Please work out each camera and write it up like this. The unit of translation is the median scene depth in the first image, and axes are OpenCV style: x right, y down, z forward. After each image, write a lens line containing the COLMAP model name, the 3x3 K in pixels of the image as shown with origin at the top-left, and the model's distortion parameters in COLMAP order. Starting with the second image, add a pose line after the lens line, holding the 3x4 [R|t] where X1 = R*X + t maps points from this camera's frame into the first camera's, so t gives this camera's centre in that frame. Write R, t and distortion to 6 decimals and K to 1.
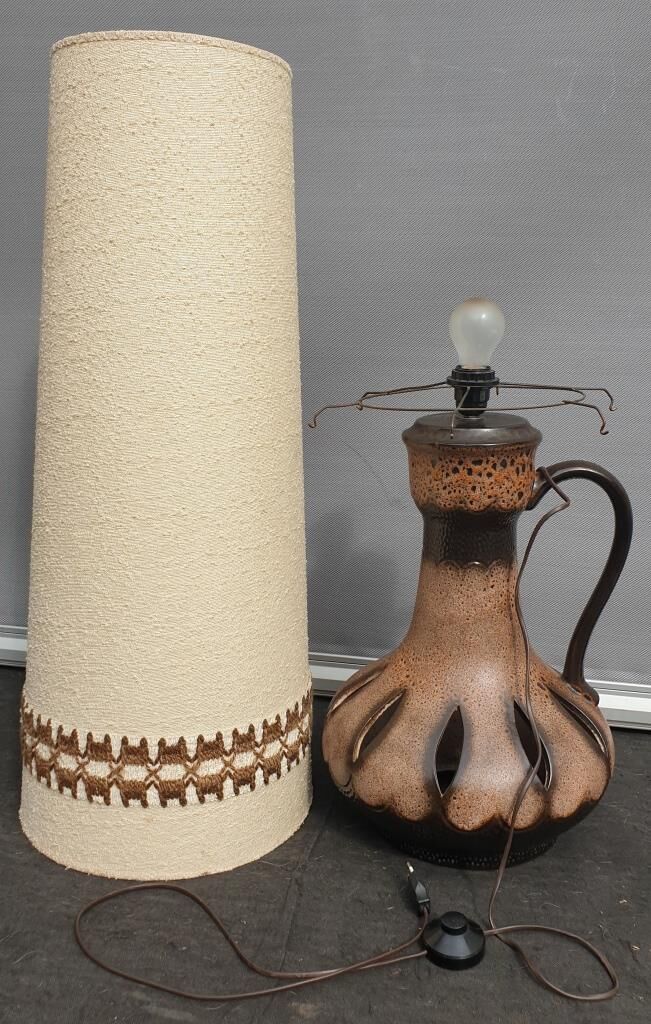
lens RADIAL K [[983.3, 0, 340.8], [0, 983.3, 476.7], [0, 0, 1]] dist [0.176352, -0.523512]
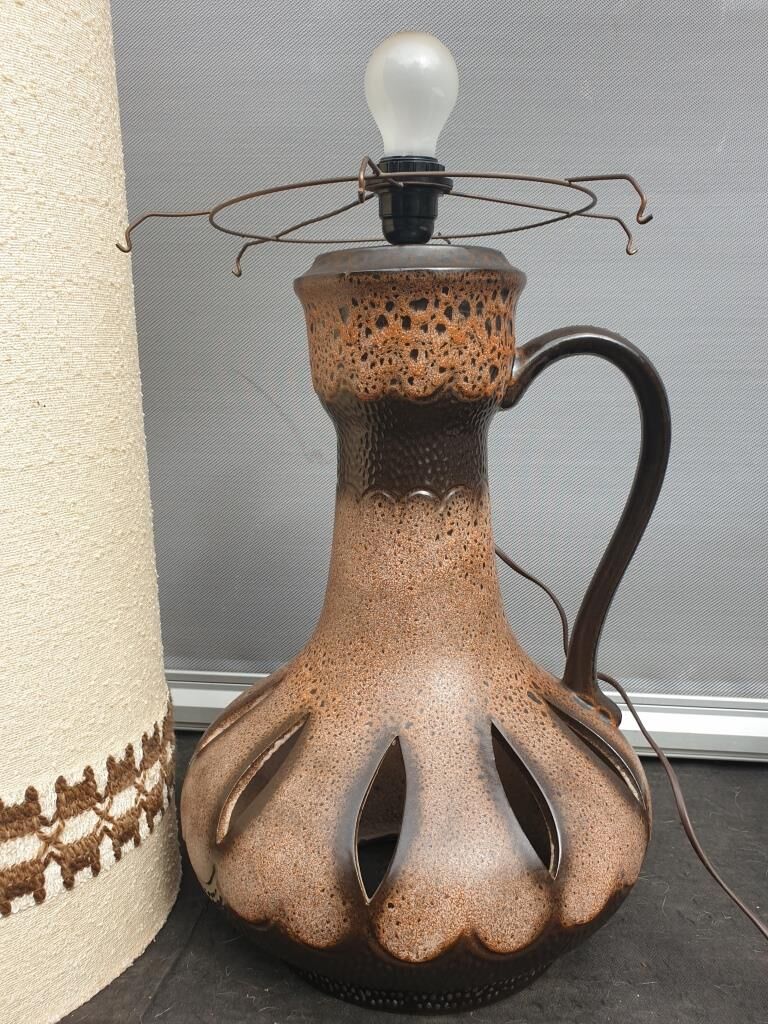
lens RADIAL K [[869.9, 0, 390.0], [0, 869.9, 517.4], [0, 0, 1]] dist [0.171967, -0.556847]
pose [[0.996075, -0.024117, 0.085165, 0.074321], [0.025875, 0.999473, -0.019598, 0.113795], [-0.084648, 0.021725, 0.996174, 0.491399]]
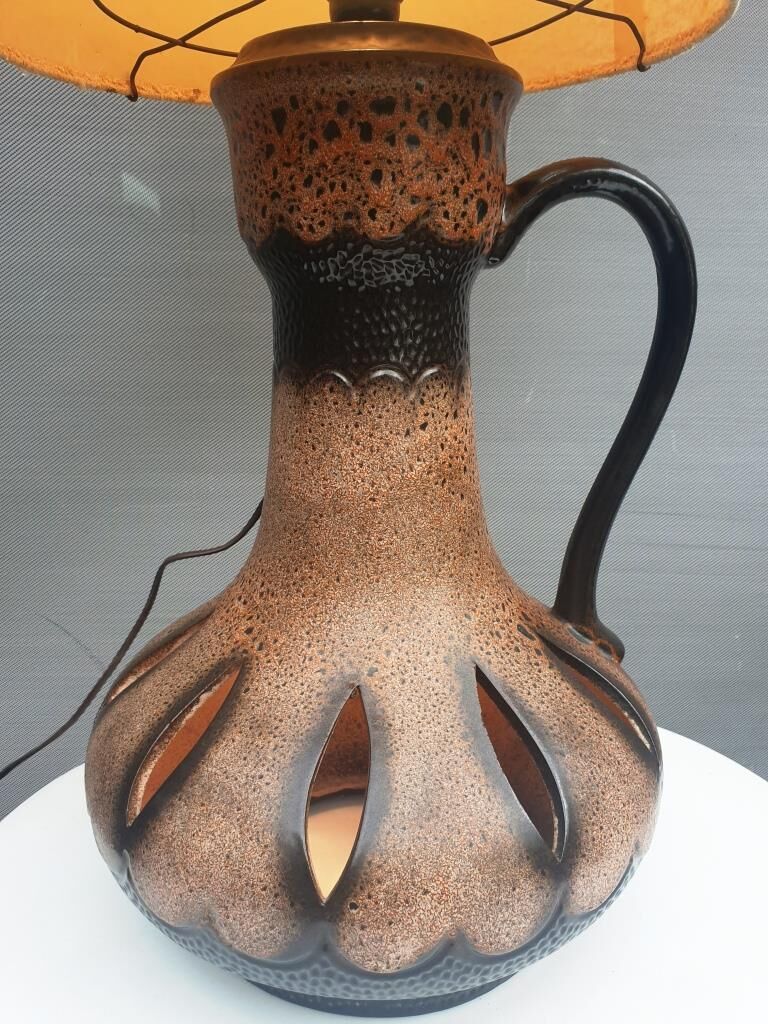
lens RADIAL K [[869.9, 0, 390.0], [0, 869.9, 517.4], [0, 0, 1]] dist [0.171967, -0.556847]
pose [[0.988193, -0.042791, 0.147116, 0.078151], [0.032750, 0.997008, 0.070011, 0.127198], [-0.149671, -0.064366, 0.986638, 0.612757]]
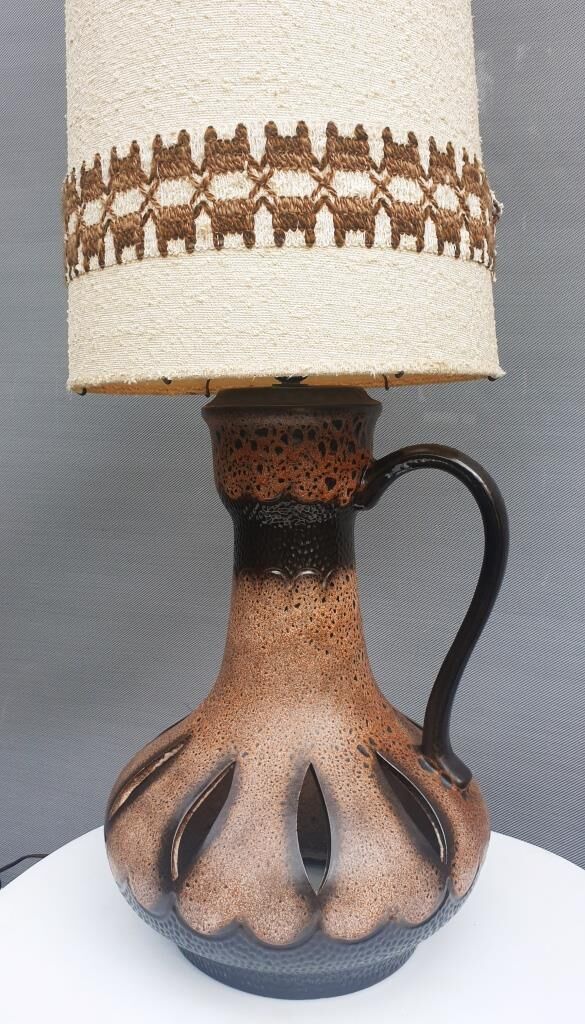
lens RADIAL K [[889.9, 0, 292.5], [0, 889.9, 512.0], [0, 0, 1]] dist [0.239138, -0.747922]
pose [[0.953196, 0.034795, -0.300343, 0.358309], [-0.059591, 0.995491, -0.073797, 0.092435], [0.296421, 0.088241, 0.950972, 0.355859]]
